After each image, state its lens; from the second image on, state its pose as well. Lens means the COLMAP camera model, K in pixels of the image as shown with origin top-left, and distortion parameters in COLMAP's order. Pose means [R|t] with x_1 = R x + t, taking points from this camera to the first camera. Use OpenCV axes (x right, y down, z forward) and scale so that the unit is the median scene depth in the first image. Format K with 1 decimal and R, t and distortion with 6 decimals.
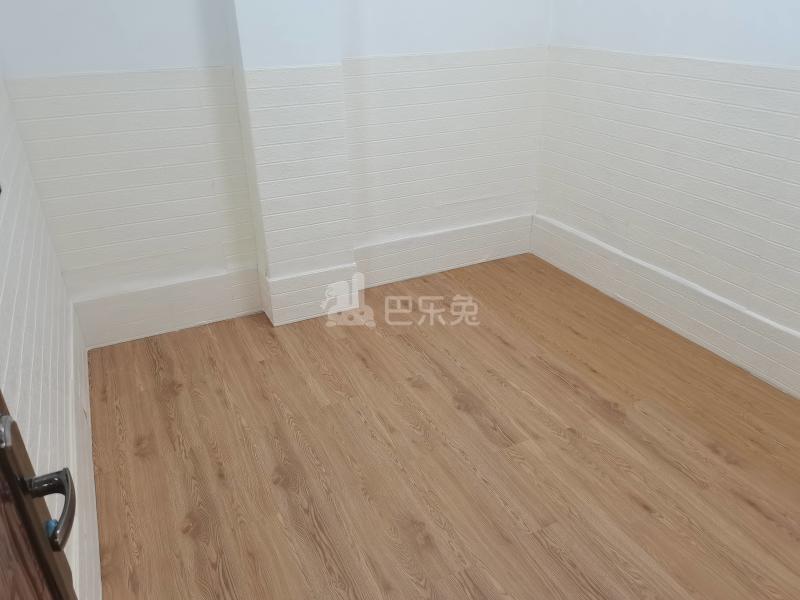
lens RADIAL K [[604.0, 0, 392.7], [0, 604.0, 300.9], [0, 0, 1]] dist [0.032425, -0.008006]
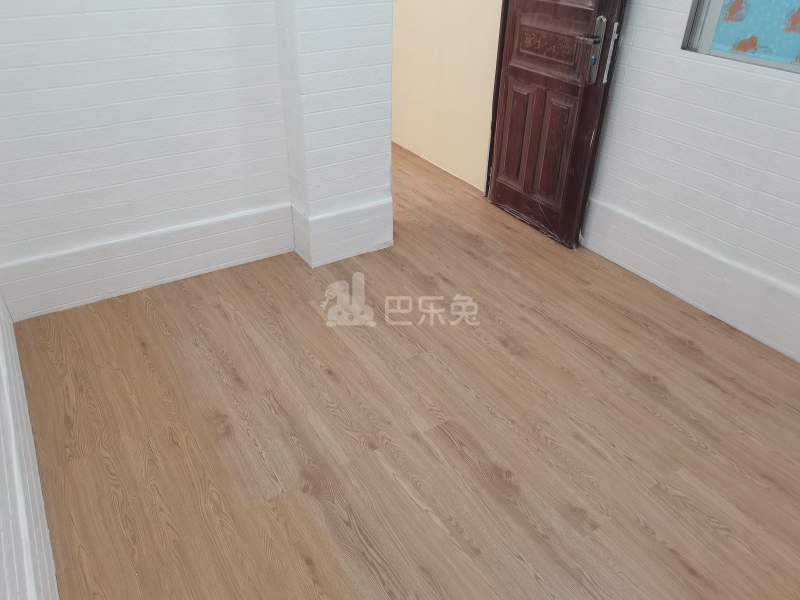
lens RADIAL K [[604.0, 0, 392.7], [0, 604.0, 300.9], [0, 0, 1]] dist [0.032425, -0.008006]
pose [[-0.995019, 0.056487, -0.082141, 0.332882], [-0.043564, 0.494747, 0.867944, -0.646050], [0.089666, 0.867199, -0.489822, 1.267562]]
